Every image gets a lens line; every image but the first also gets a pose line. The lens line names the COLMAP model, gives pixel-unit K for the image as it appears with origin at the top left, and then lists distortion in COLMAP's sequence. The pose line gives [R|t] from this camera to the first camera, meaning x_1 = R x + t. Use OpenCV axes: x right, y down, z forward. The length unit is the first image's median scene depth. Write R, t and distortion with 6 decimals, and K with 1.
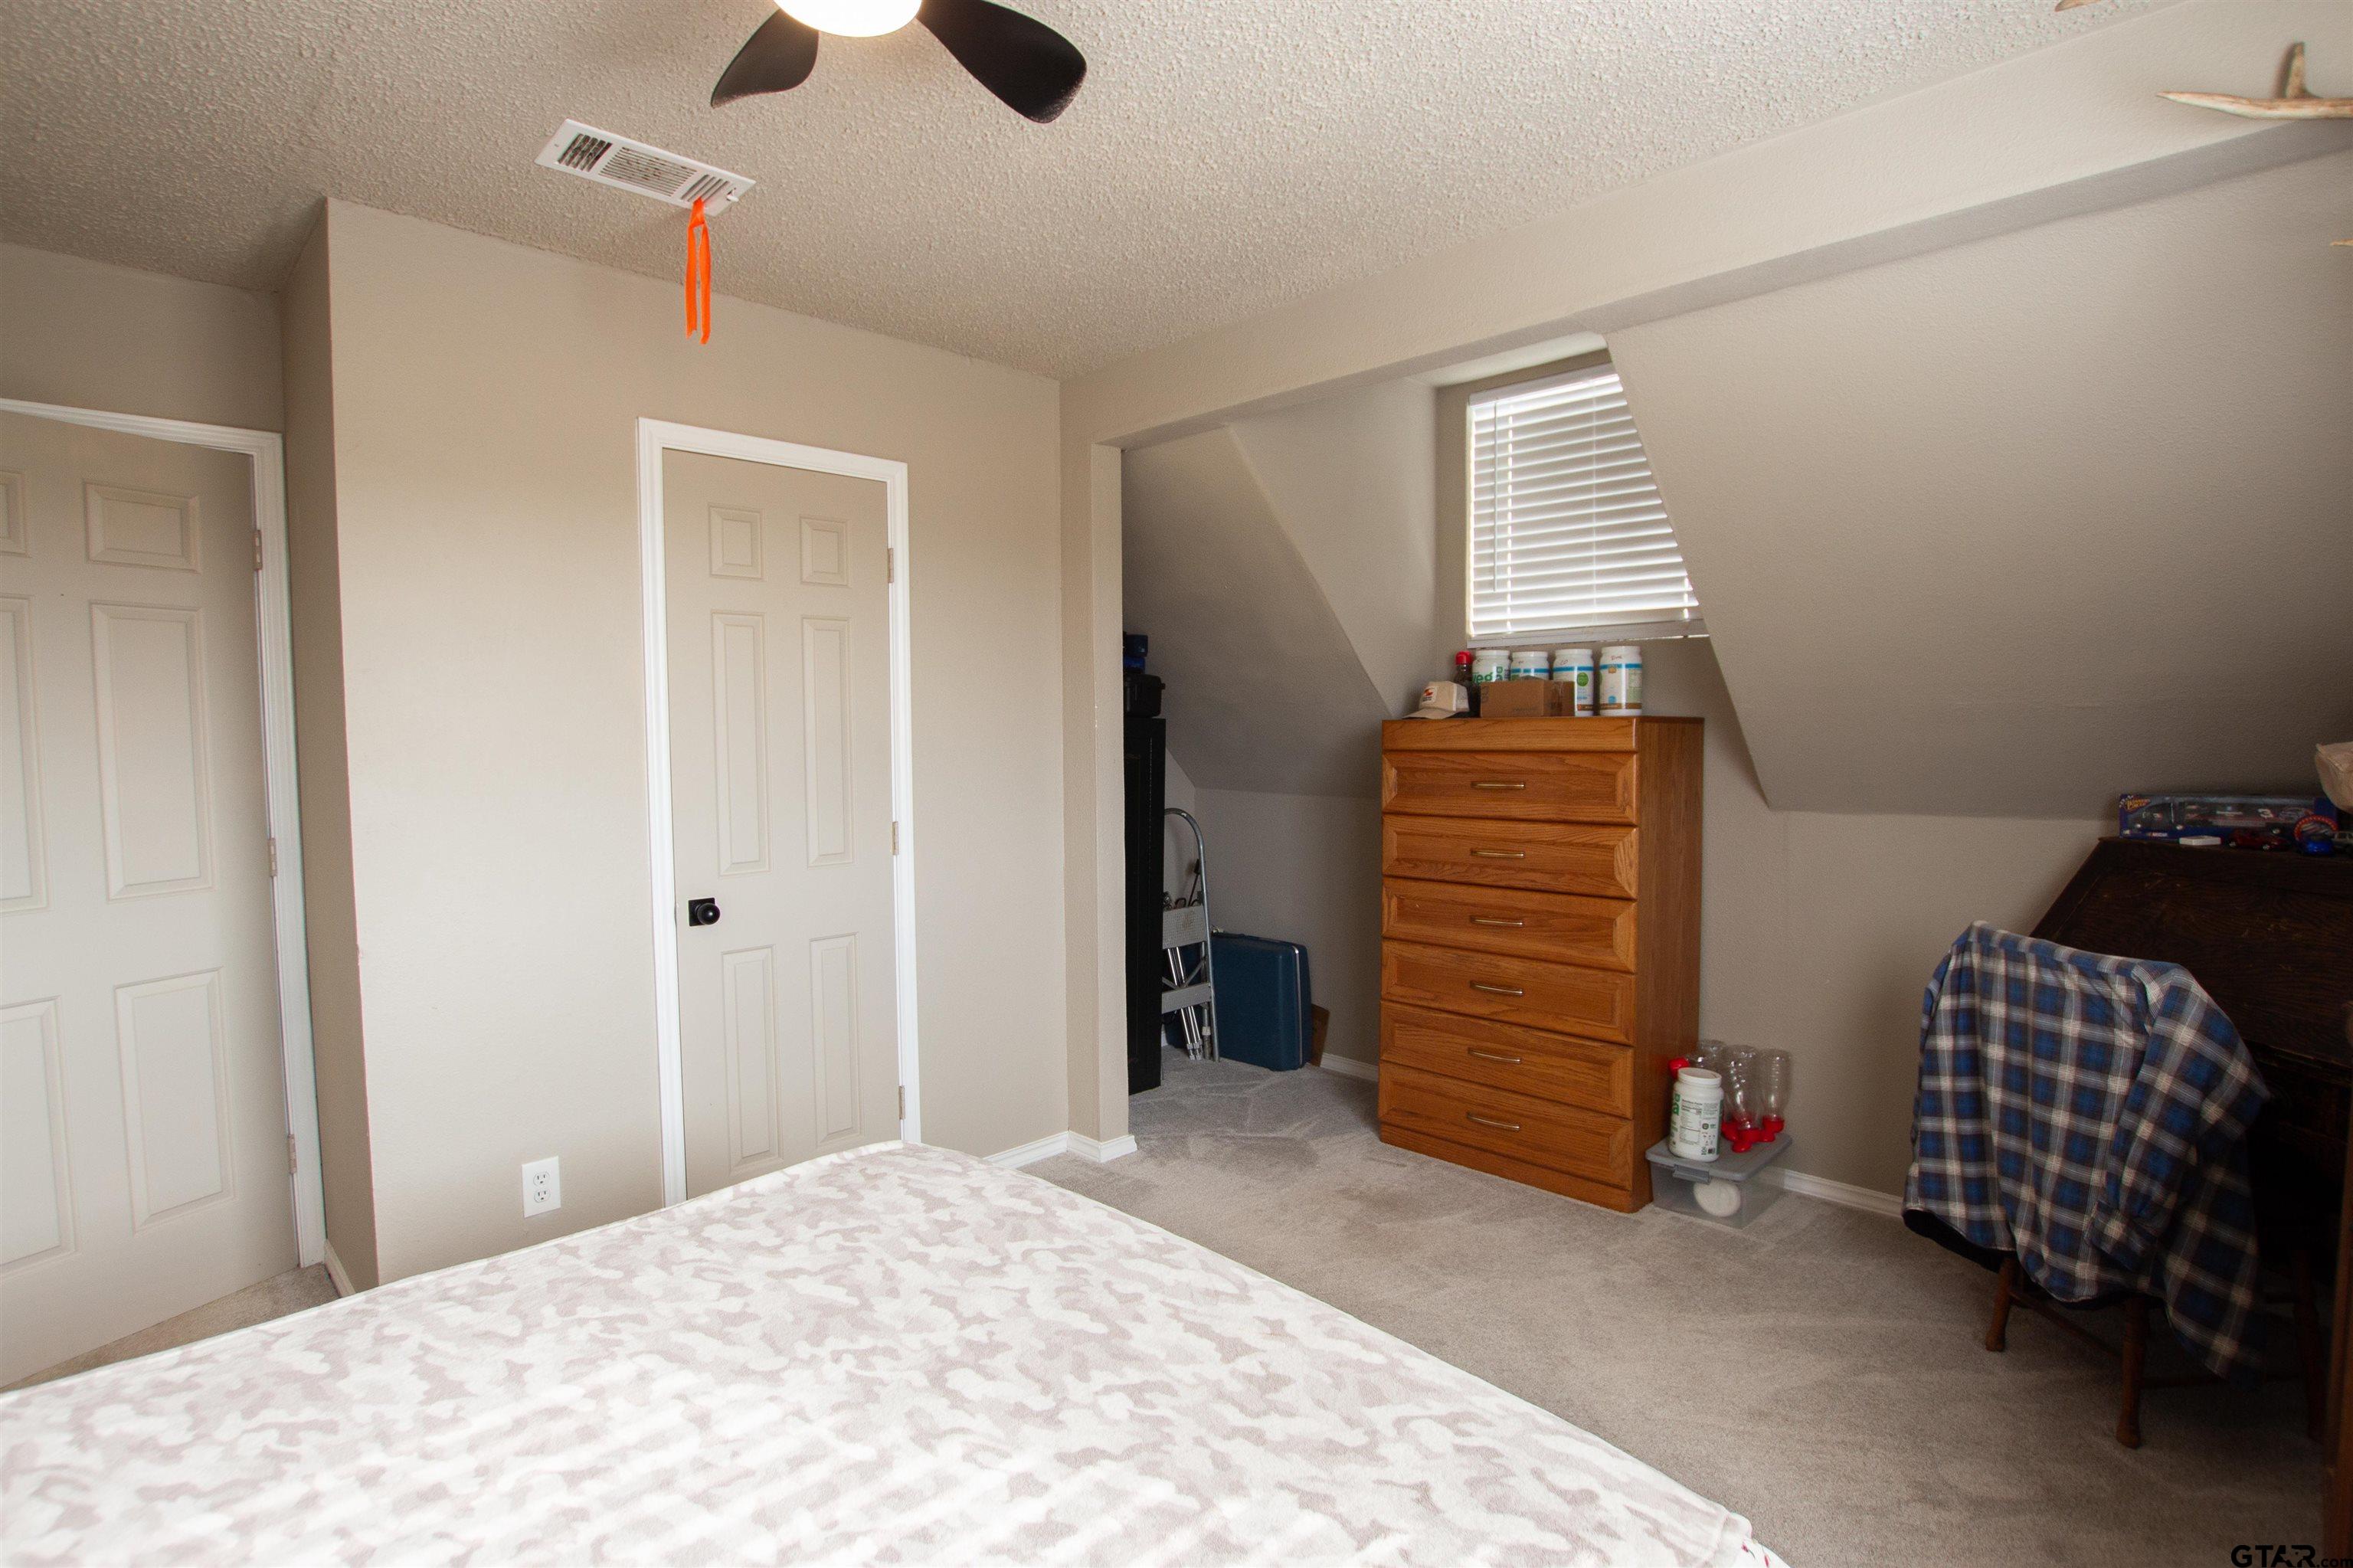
lens RADIAL K [[1149.1, 0, 1176.5], [0, 1149.1, 784.0], [0, 0, 1]] dist [-0.025707, -0.000165]
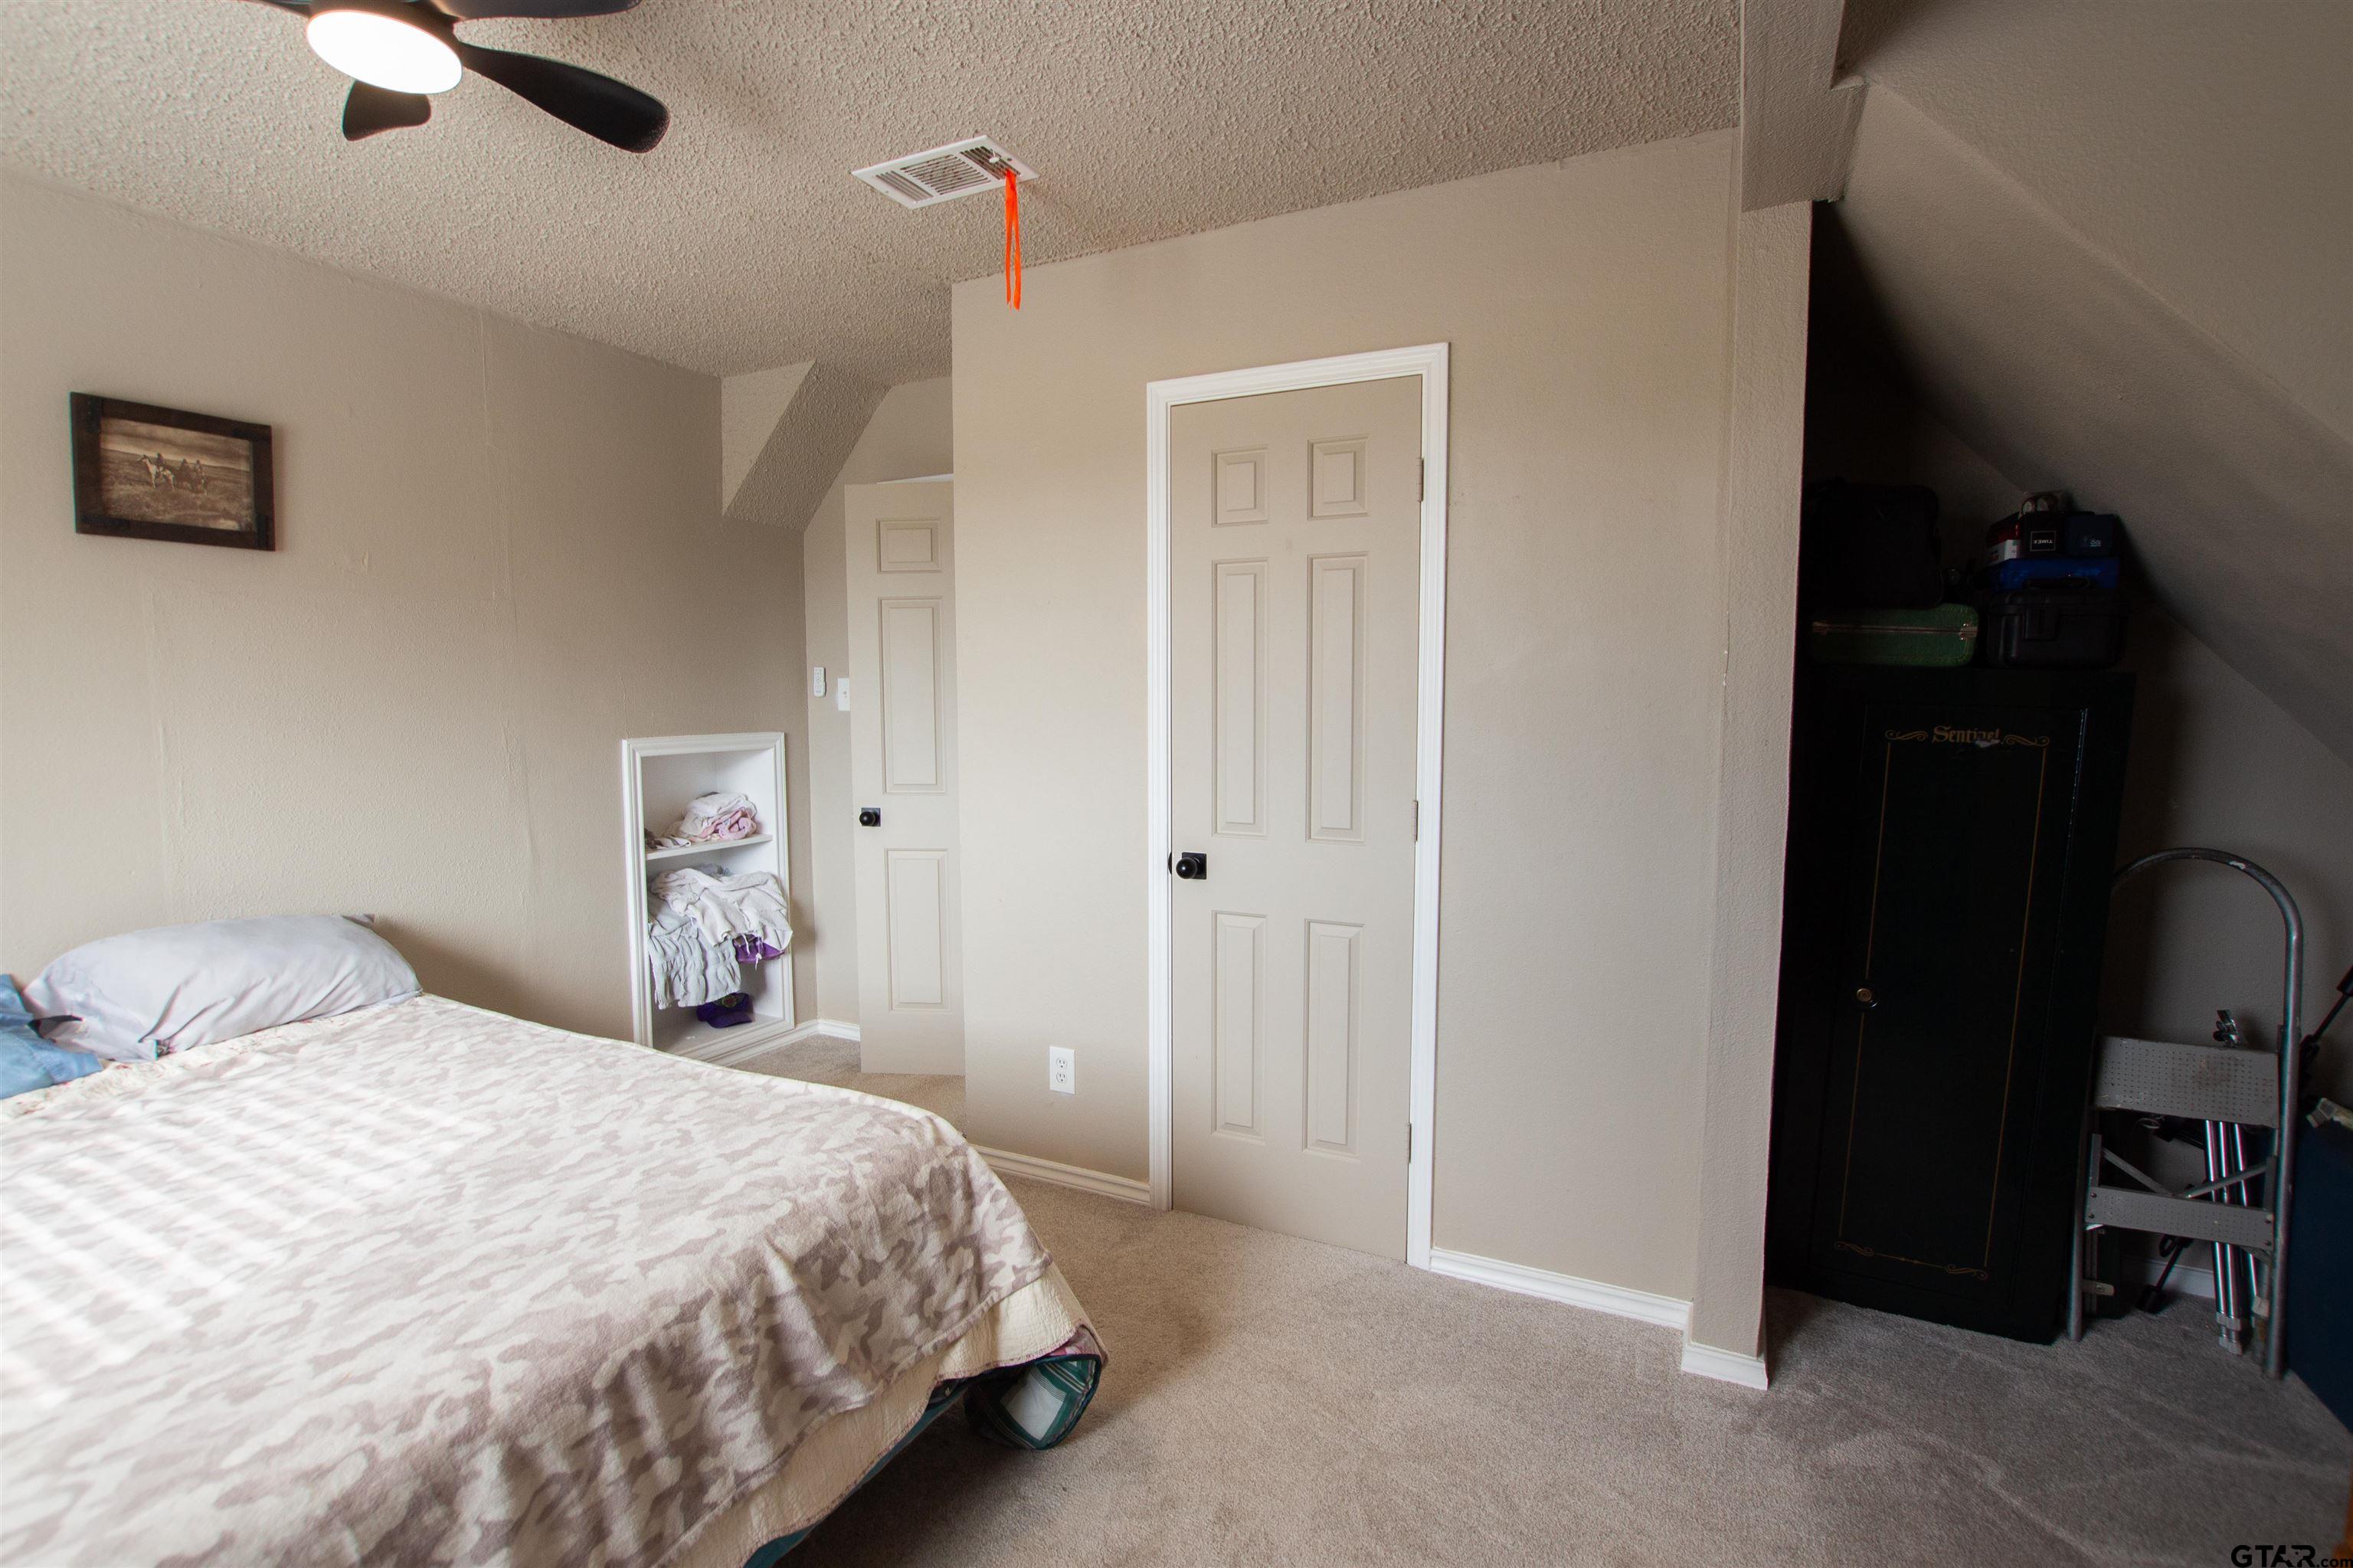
lens RADIAL K [[1149.1, 0, 1176.5], [0, 1149.1, 784.0], [0, 0, 1]] dist [-0.025707, -0.000165]
pose [[0.293714, 0.086040, -0.952013, 1.019181], [-0.051598, 0.995916, 0.074089, -0.064110], [0.954500, 0.027361, 0.296954, 1.302930]]
